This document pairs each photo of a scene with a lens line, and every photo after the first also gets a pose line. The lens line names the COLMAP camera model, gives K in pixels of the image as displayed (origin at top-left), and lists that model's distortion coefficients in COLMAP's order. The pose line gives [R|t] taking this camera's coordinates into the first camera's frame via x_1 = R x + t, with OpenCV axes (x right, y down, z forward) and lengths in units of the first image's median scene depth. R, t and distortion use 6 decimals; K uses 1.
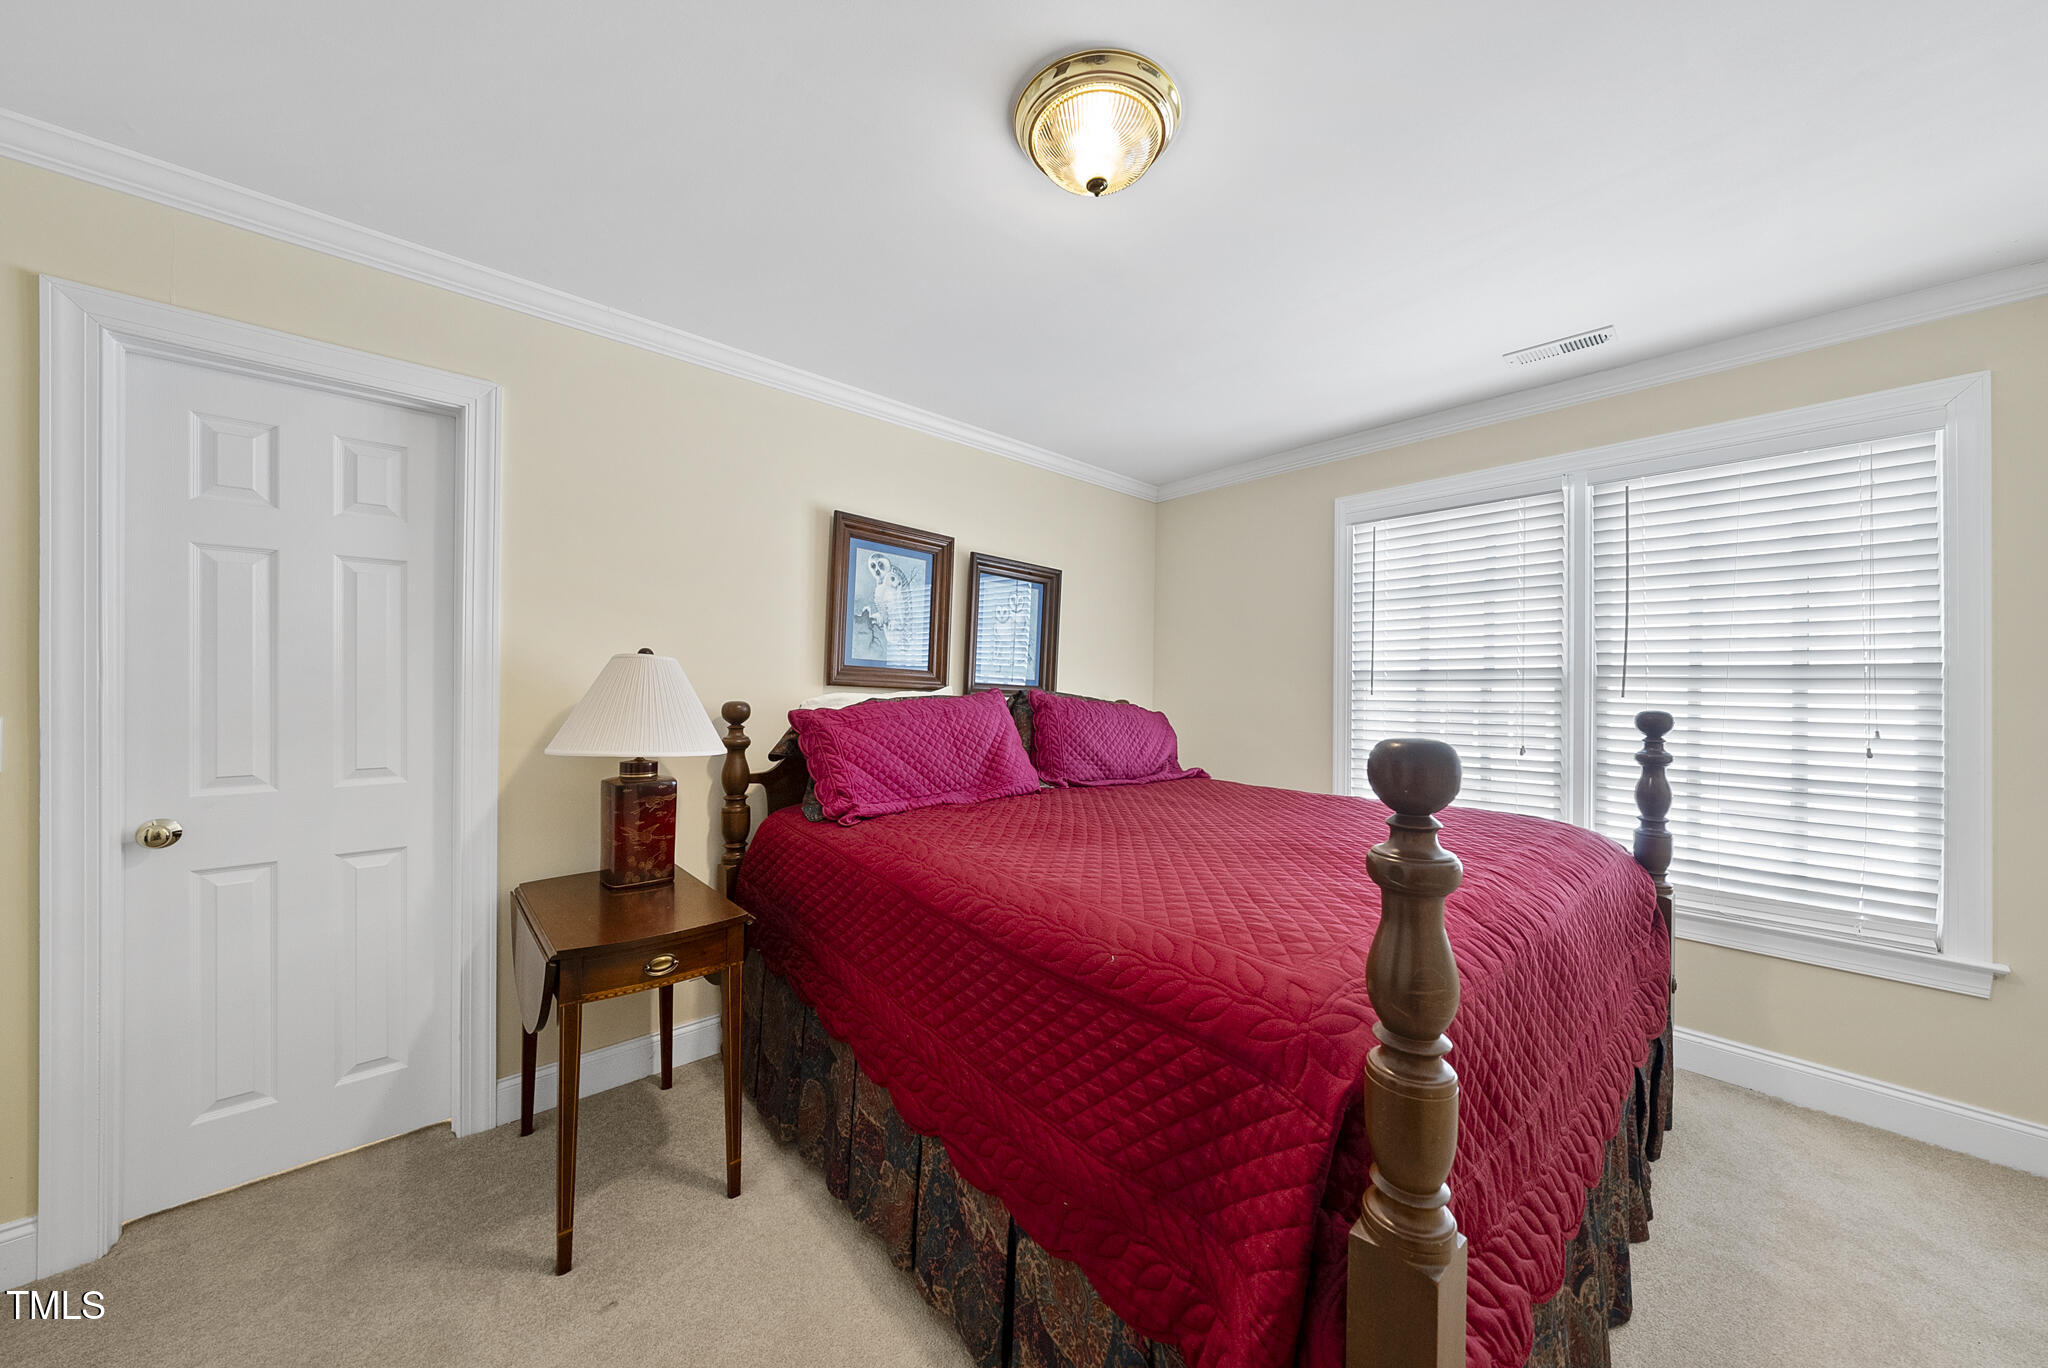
lens RADIAL K [[697.3, 0, 1021.6], [0, 697.3, 685.2], [0, 0, 1]] dist [-0.003658, 0.000054]
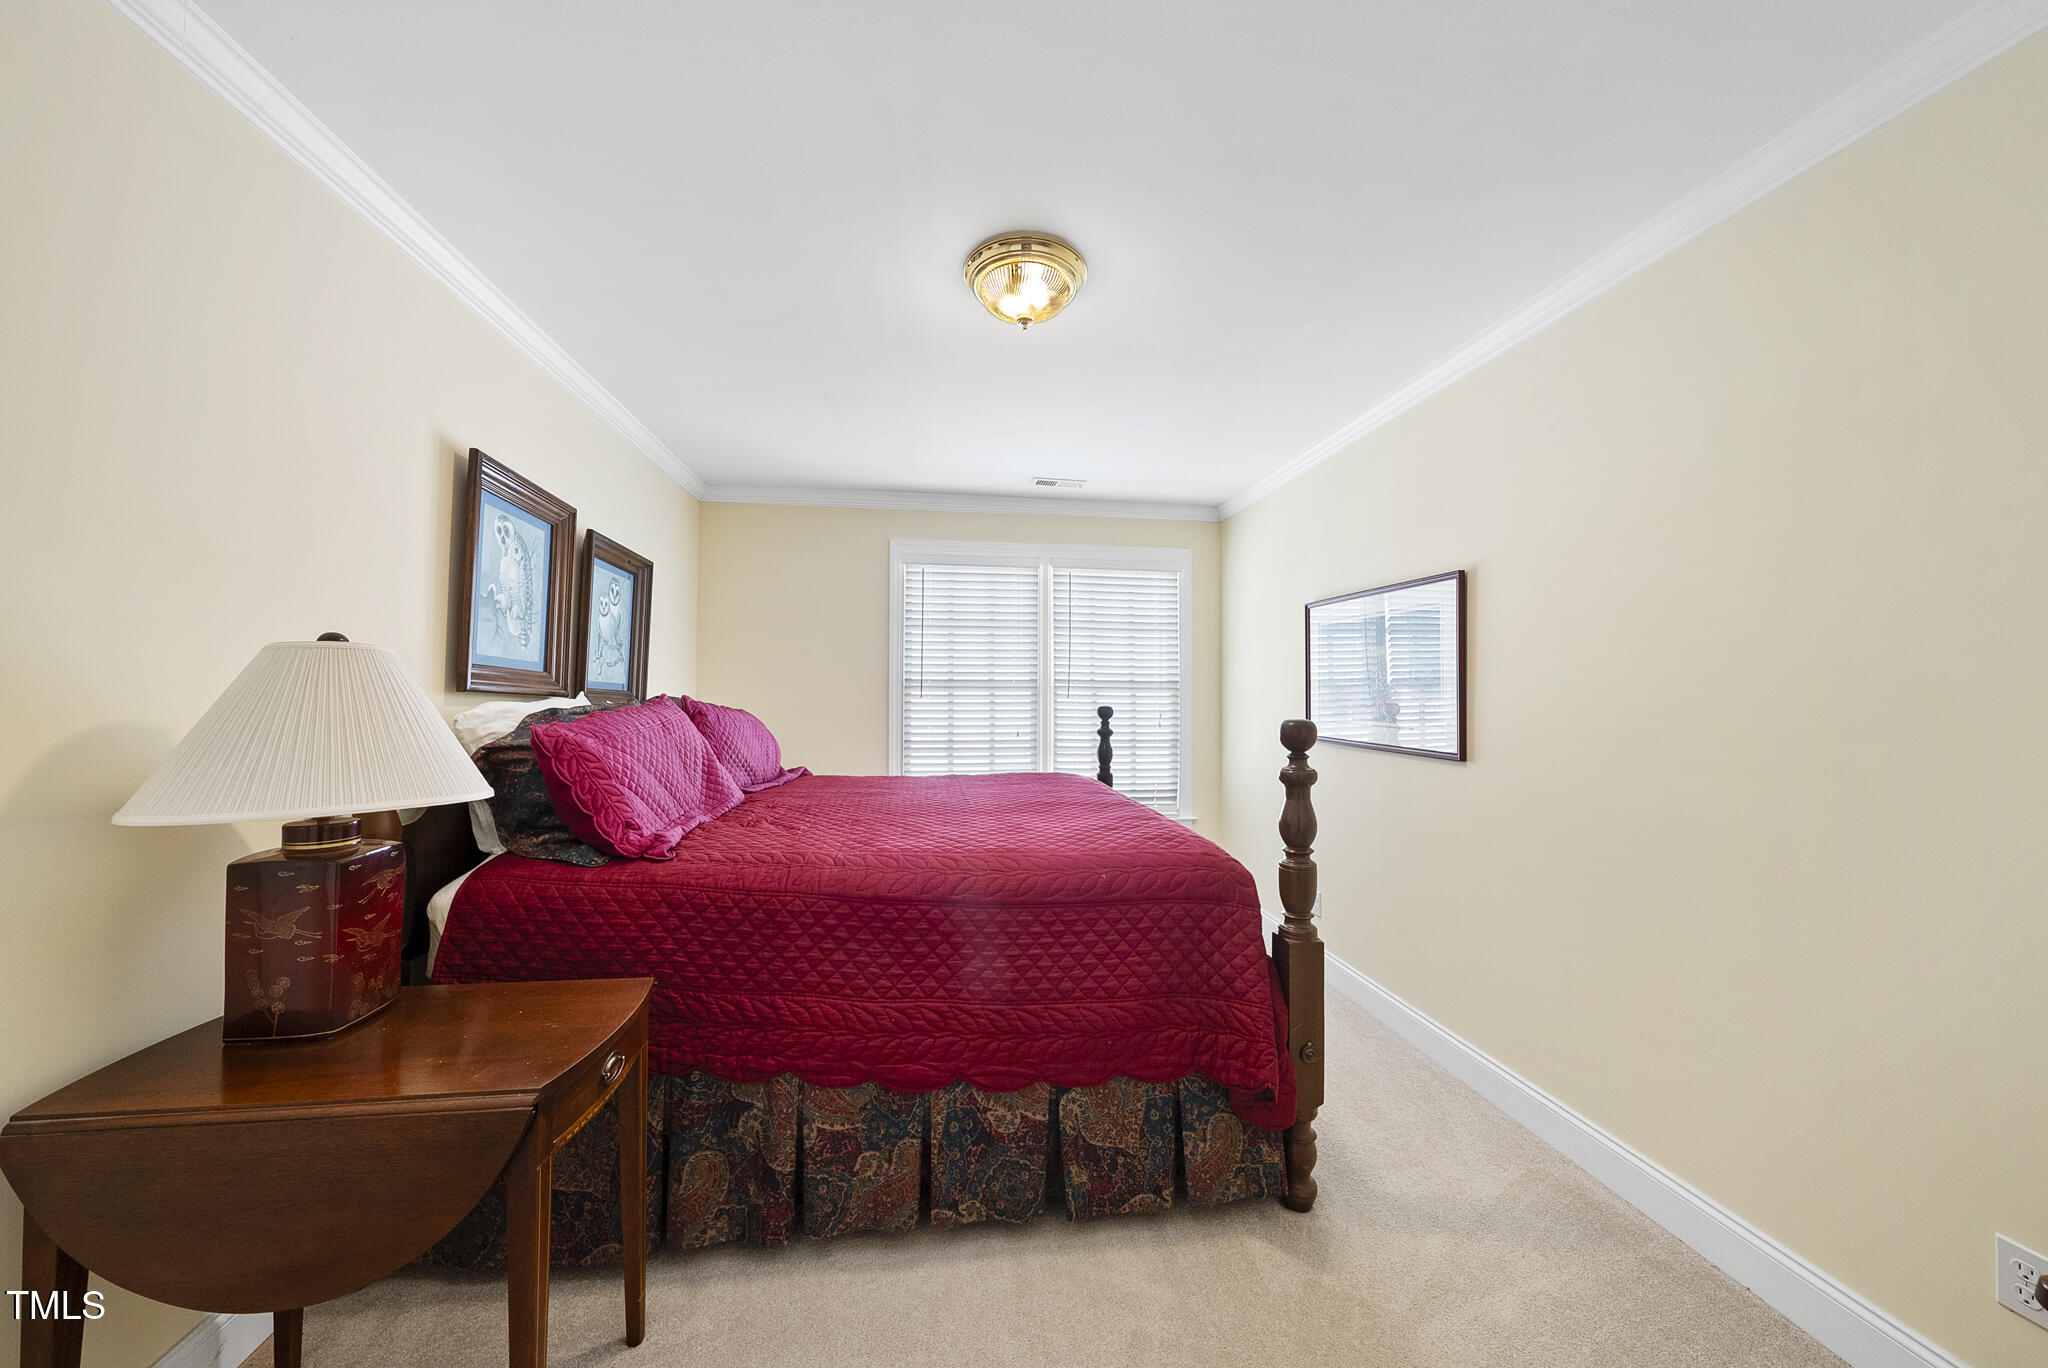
lens RADIAL K [[697.3, 0, 1019.1], [0, 697.3, 685.9], [0, 0, 1]] dist [-0.003658, 0.000054]
pose [[0.572333, 0.005282, 0.820004, -0.662982], [-0.004146, 0.999985, -0.003547, -0.006809], [-0.820011, -0.001369, 0.572347, 0.158866]]
